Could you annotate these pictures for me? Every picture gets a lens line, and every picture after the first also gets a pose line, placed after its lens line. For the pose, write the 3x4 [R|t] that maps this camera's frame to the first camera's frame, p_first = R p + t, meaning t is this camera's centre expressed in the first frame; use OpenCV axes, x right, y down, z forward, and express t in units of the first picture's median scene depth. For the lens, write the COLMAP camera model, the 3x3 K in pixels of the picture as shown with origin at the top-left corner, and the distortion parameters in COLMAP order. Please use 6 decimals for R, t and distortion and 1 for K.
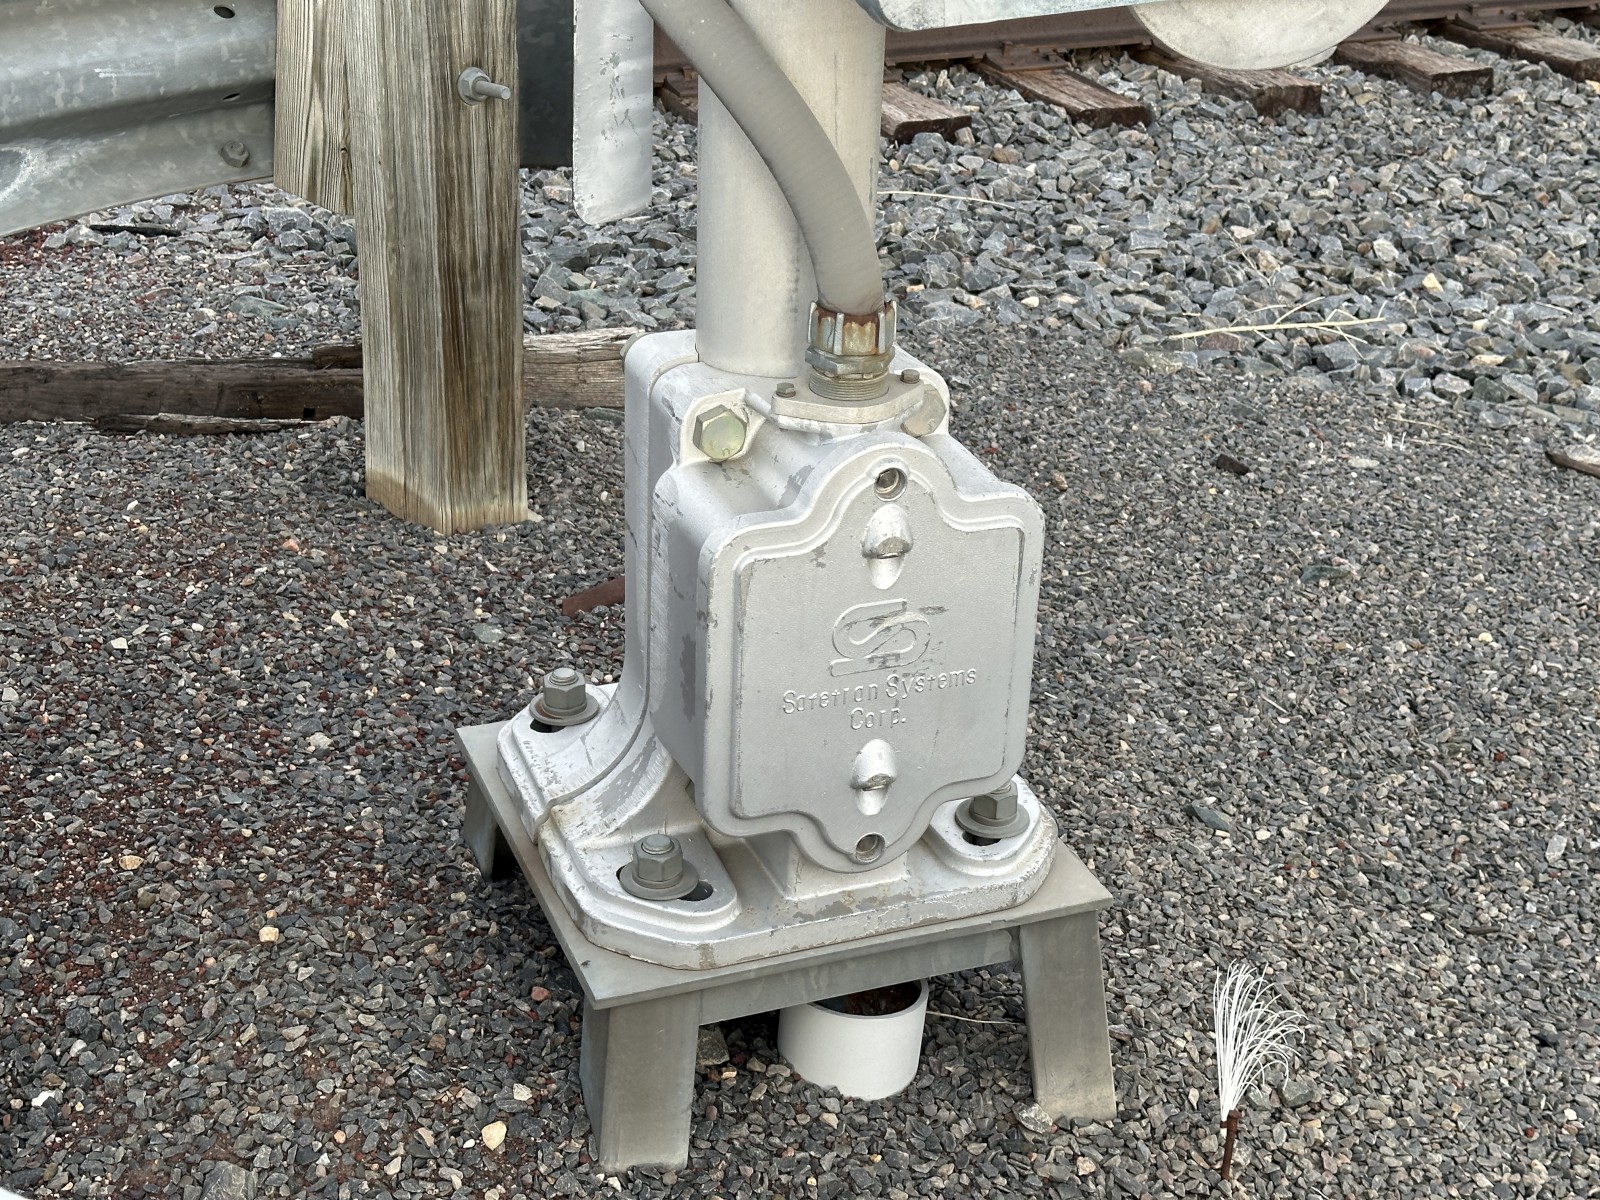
lens RADIAL K [[2243.6, 0, 800.3], [0, 2243.6, 599.4], [0, 0, 1]] dist [0.074850, 0.000000]
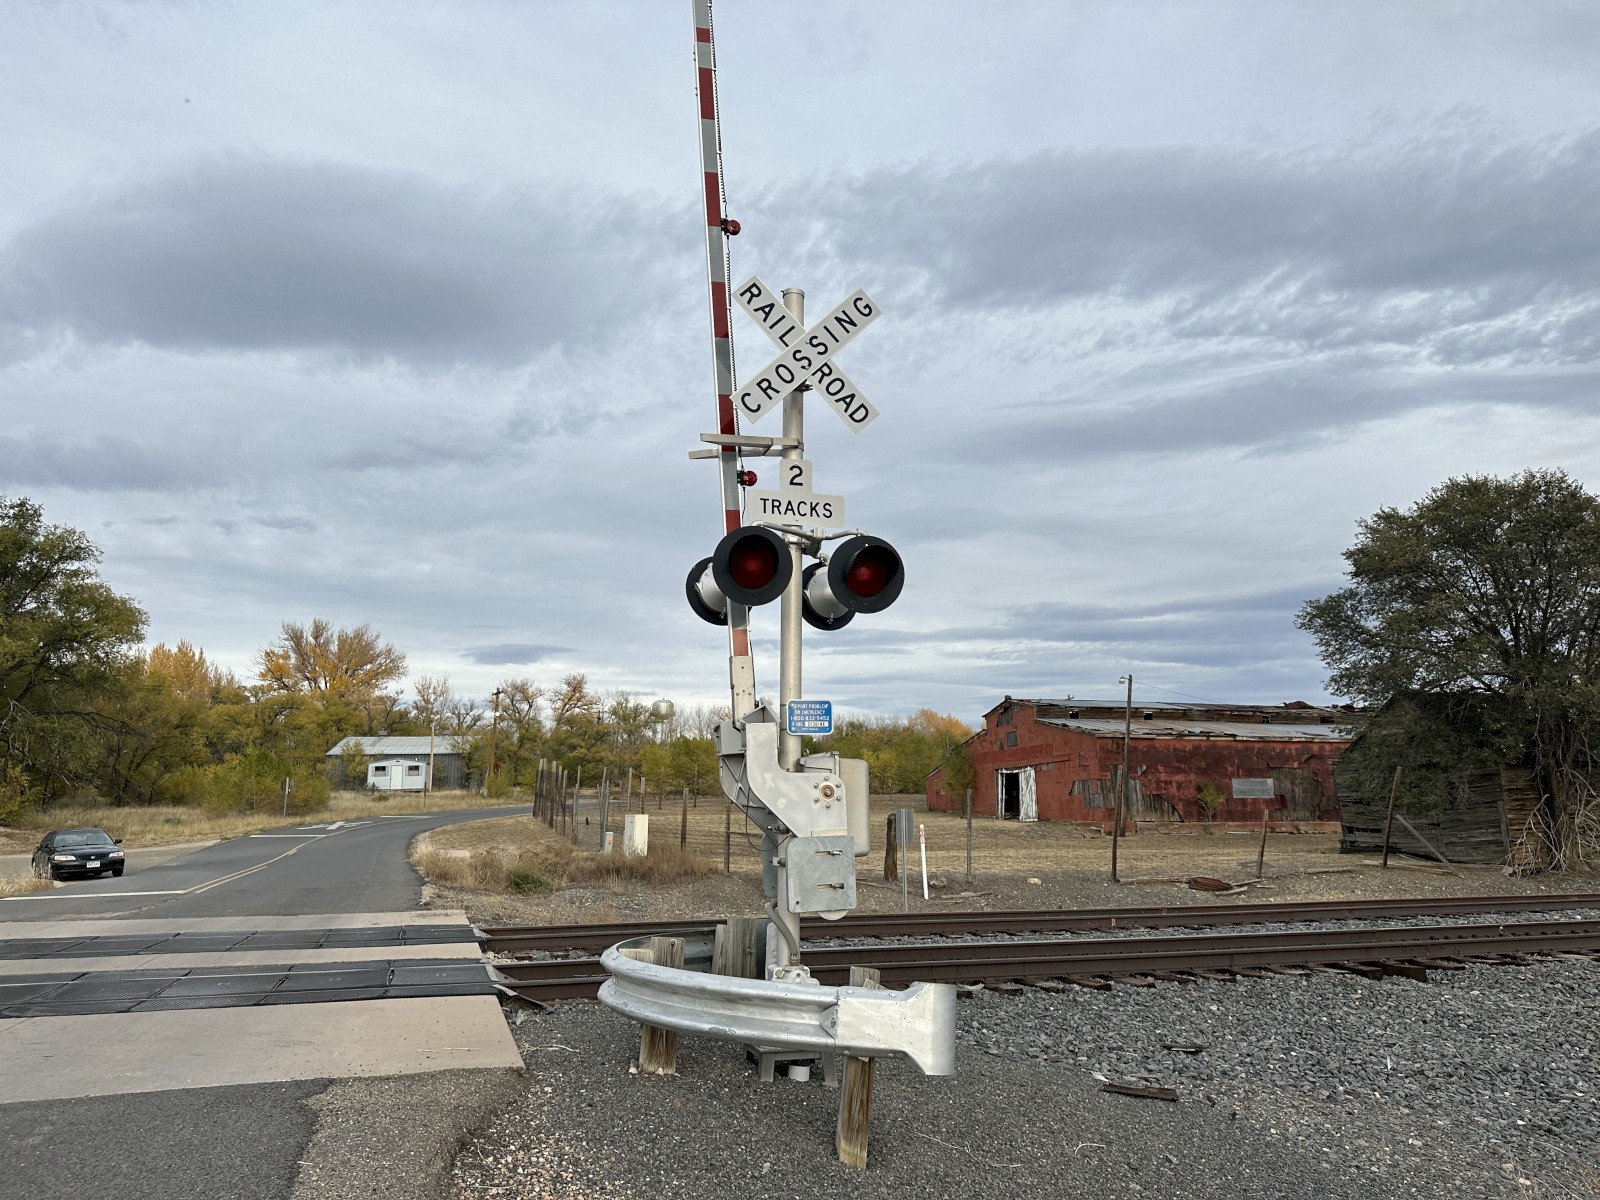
lens RADIAL K [[1132.6, 0, 799.4], [0, 1132.6, 596.1], [0, 0, 1]] dist [-0.003545, -0.001873]
pose [[0.996078, -0.035413, -0.081084, 0.251490], [-0.020714, 0.797615, -0.602811, 0.787785], [0.086021, 0.602127, 0.793753, -1.833987]]
